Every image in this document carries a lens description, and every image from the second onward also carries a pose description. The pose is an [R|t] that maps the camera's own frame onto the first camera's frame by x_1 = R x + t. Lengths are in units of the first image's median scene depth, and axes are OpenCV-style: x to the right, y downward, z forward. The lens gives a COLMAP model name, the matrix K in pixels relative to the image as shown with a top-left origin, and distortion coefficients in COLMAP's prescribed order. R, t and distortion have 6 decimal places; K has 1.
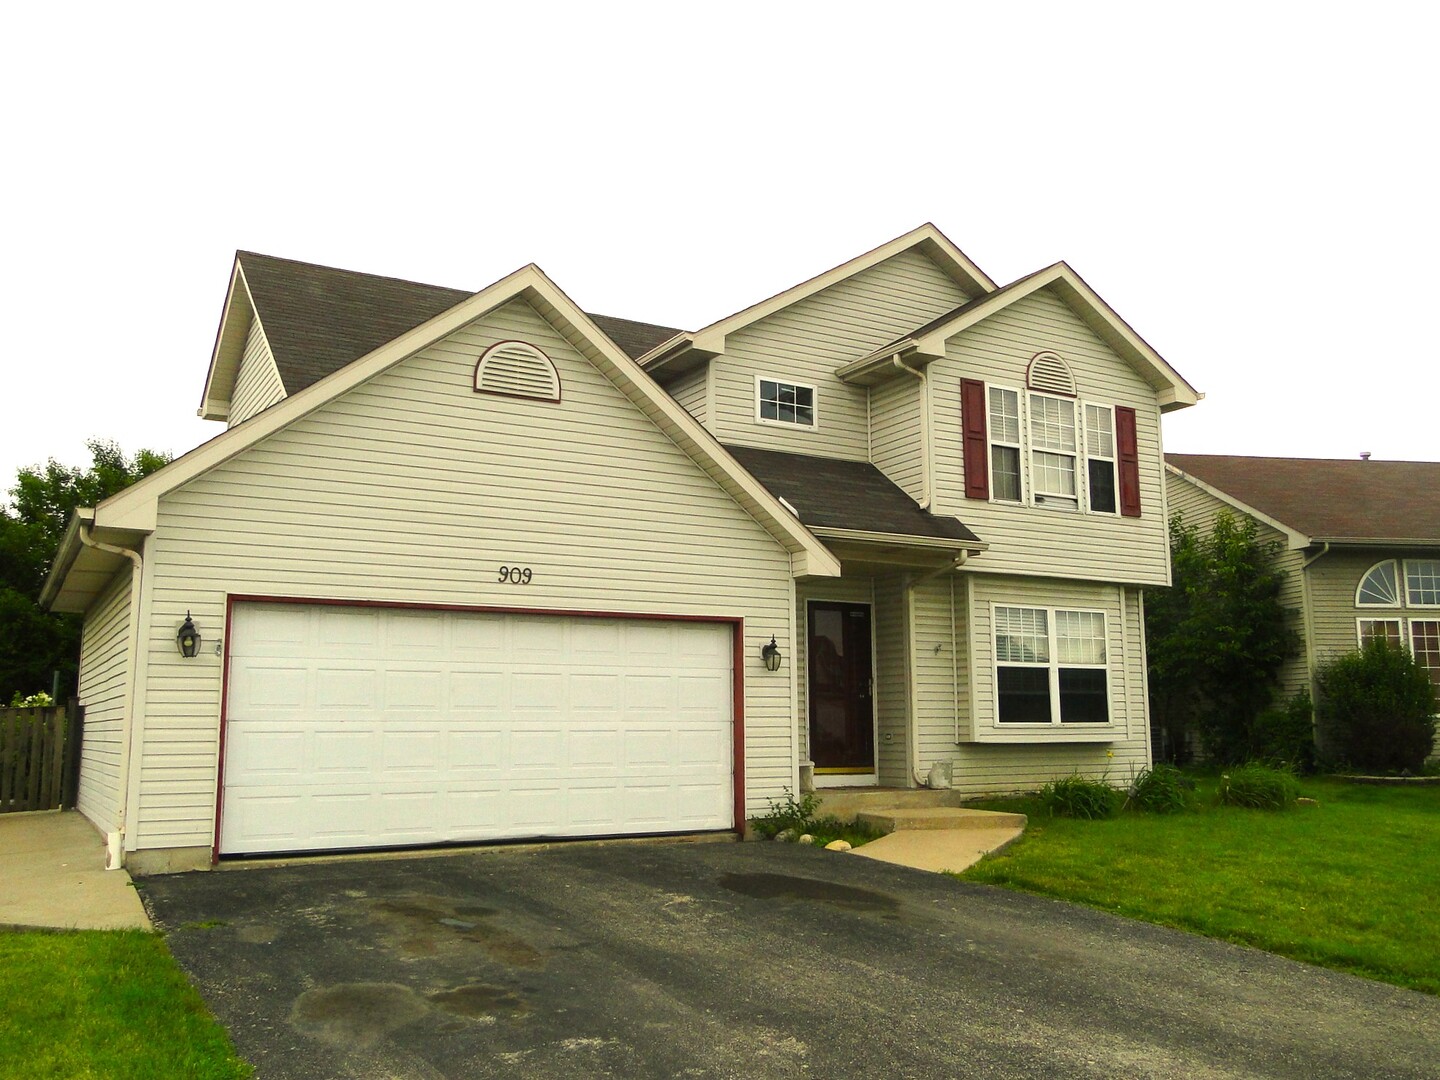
lens RADIAL K [[1232.3, 0, 720.0], [0, 1232.3, 540.0], [0, 0, 1]] dist [-0.001487, -0.000166]
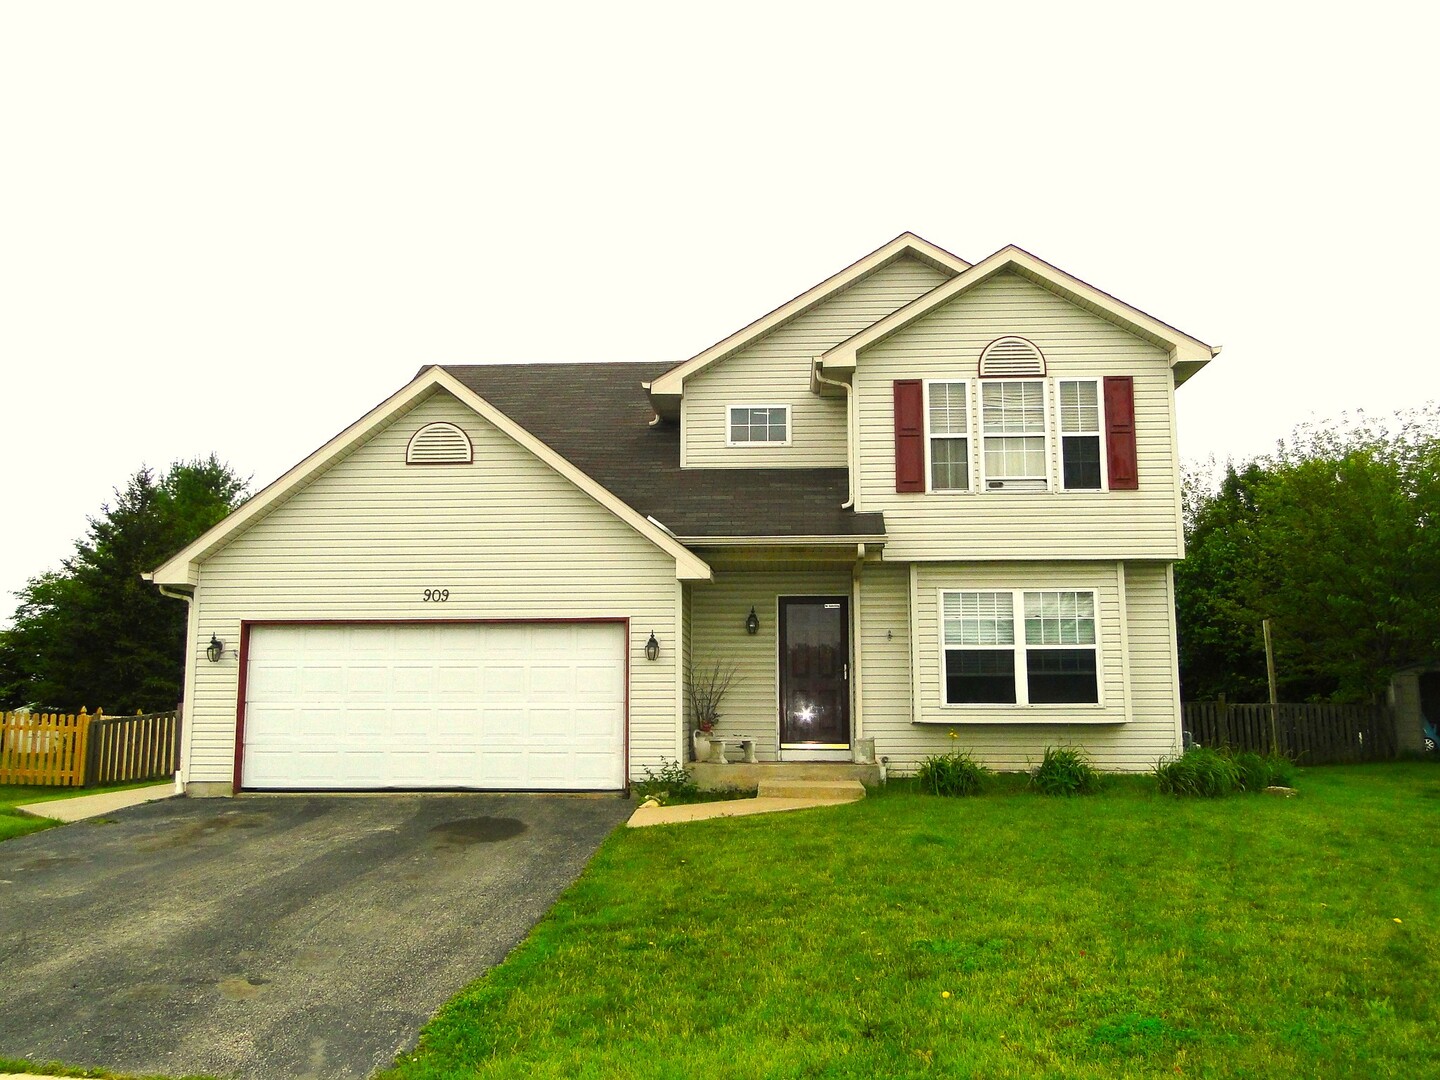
lens RADIAL K [[1192.2, 0, 720.0], [0, 1192.2, 540.0], [0, 0, 1]] dist [-0.002134, 0.001102]
pose [[0.834265, -0.077334, -0.545913, 0.621869], [0.080313, 0.996599, -0.018443, 0.012998], [0.545482, -0.028458, 0.837639, 0.051544]]
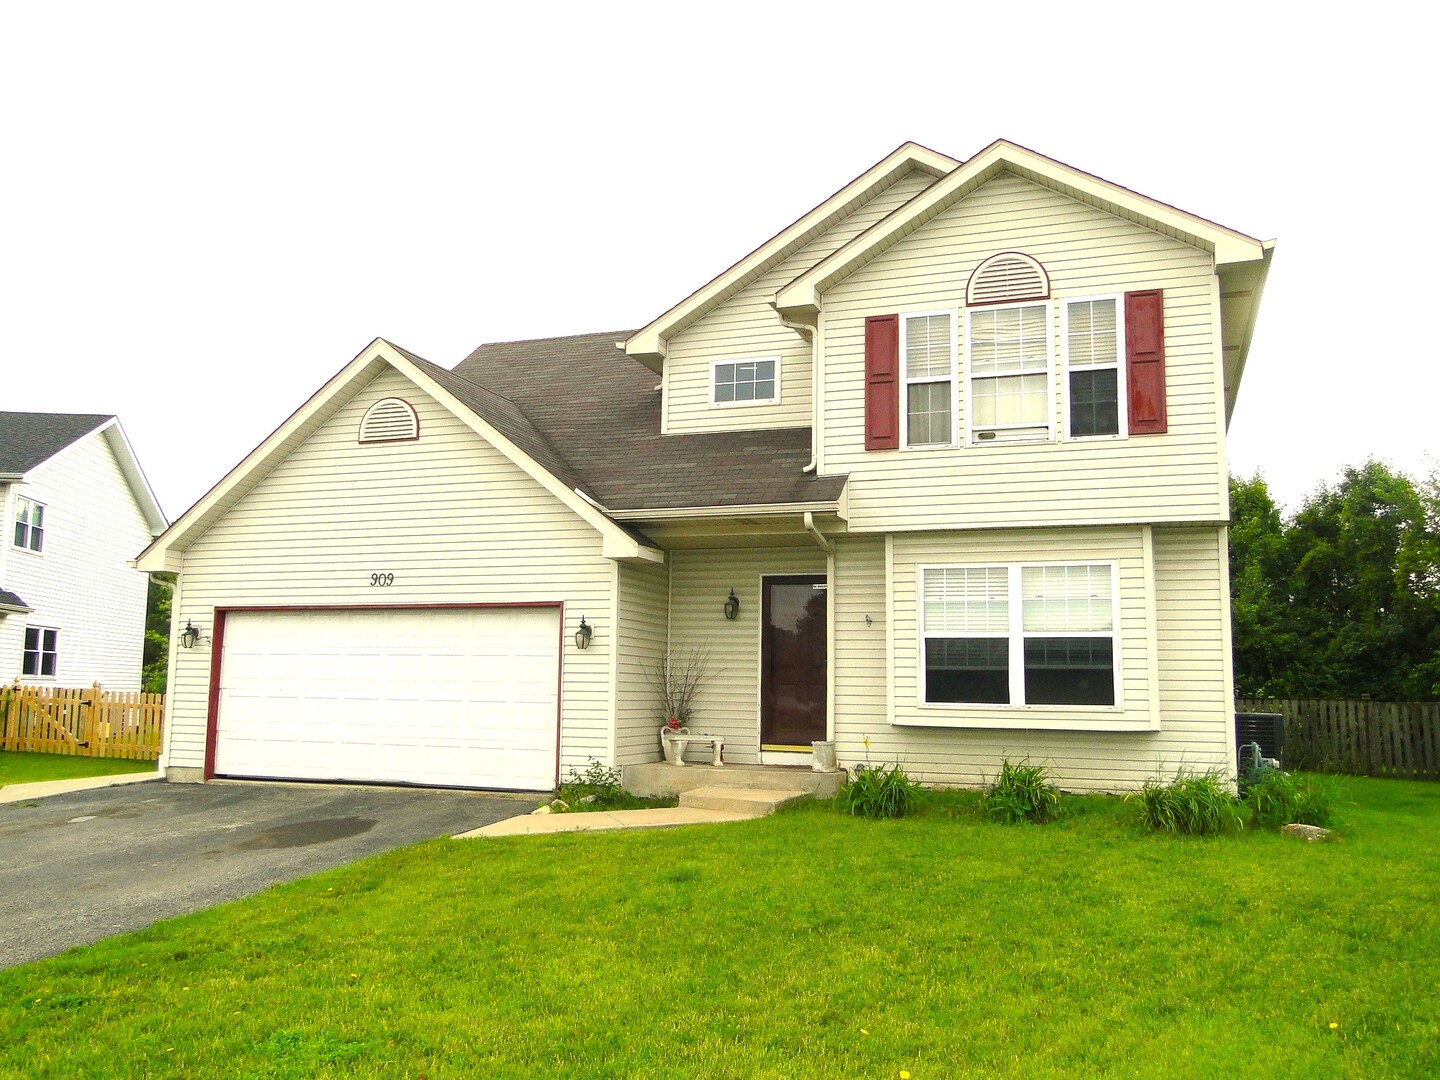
lens RADIAL K [[1192.2, 0, 720.0], [0, 1192.2, 540.0], [0, 0, 1]] dist [-0.002134, 0.001102]
pose [[0.638107, -0.086652, -0.765056, 0.776905], [0.096898, 0.994785, -0.031853, 0.046734], [0.763826, -0.053807, 0.643176, 0.353353]]
